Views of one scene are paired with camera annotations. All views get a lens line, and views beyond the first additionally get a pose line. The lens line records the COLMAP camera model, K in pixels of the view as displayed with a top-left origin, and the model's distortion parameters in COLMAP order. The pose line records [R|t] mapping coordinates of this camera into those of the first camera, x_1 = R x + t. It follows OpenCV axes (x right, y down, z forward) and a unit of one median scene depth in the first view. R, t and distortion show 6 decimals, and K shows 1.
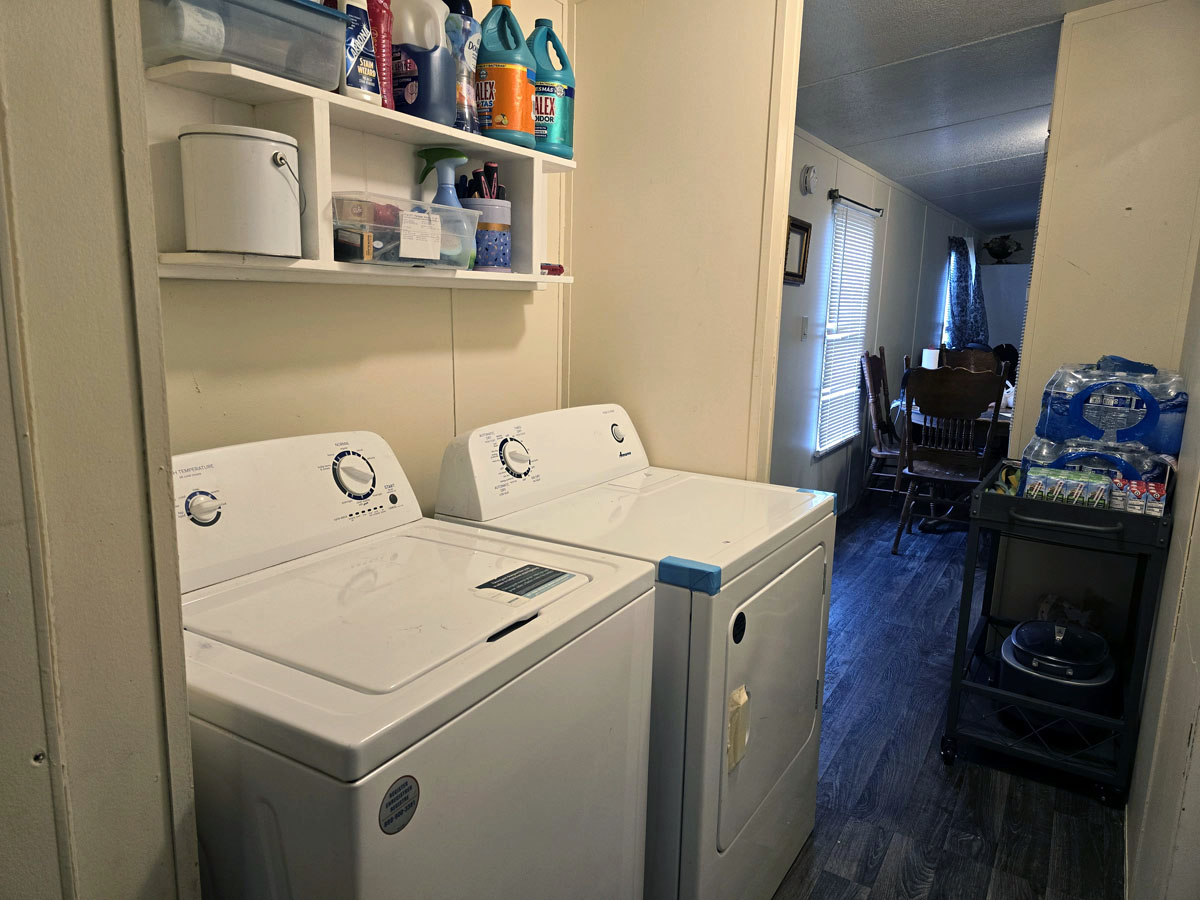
lens RADIAL K [[804.6, 0, 609.8], [0, 804.6, 459.6], [0, 0, 1]] dist [0.083696, -0.085407]
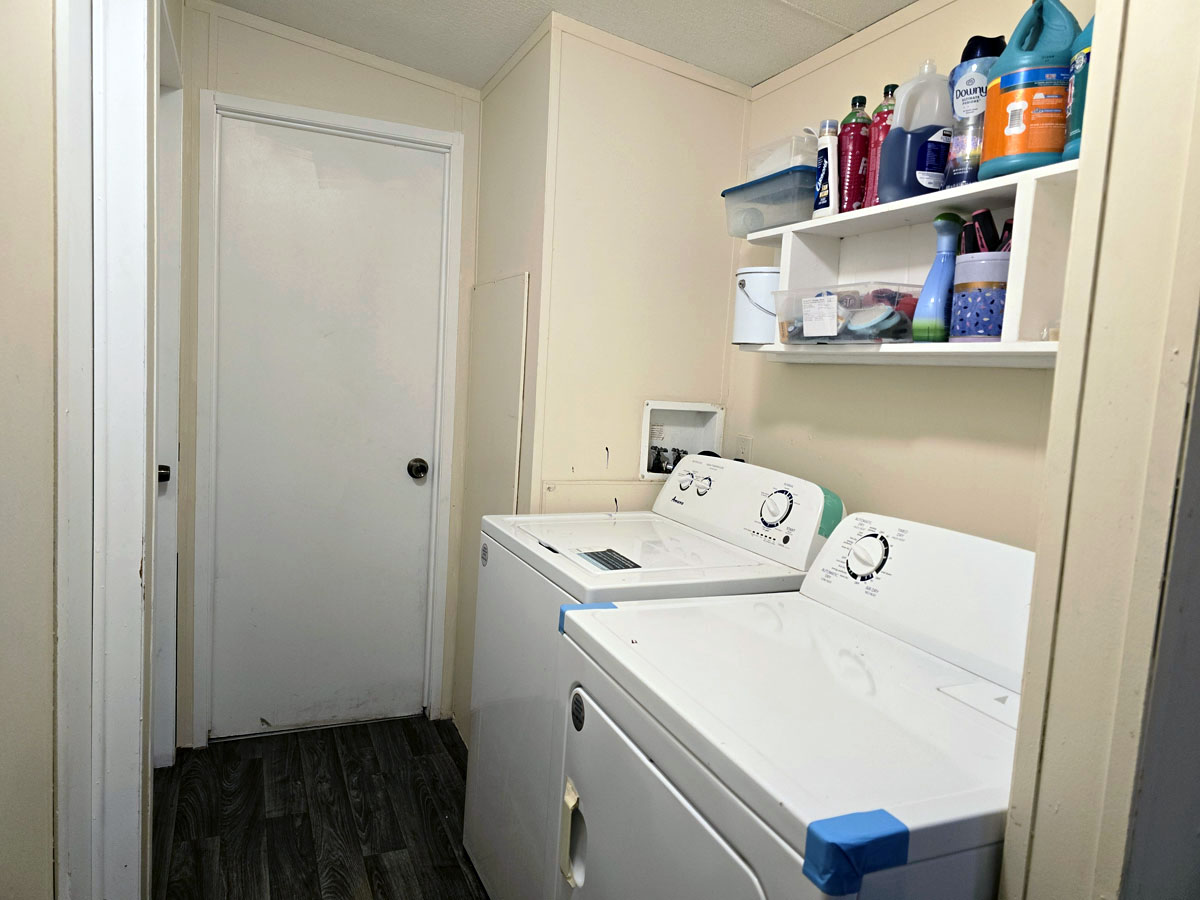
lens RADIAL K [[804.6, 0, 609.8], [0, 804.6, 459.6], [0, 0, 1]] dist [0.083696, -0.085407]
pose [[-0.559978, 0.042686, -0.827407, 0.854738], [-0.228001, 0.952172, 0.203430, -0.246054], [0.796518, 0.302566, -0.523463, 1.398403]]
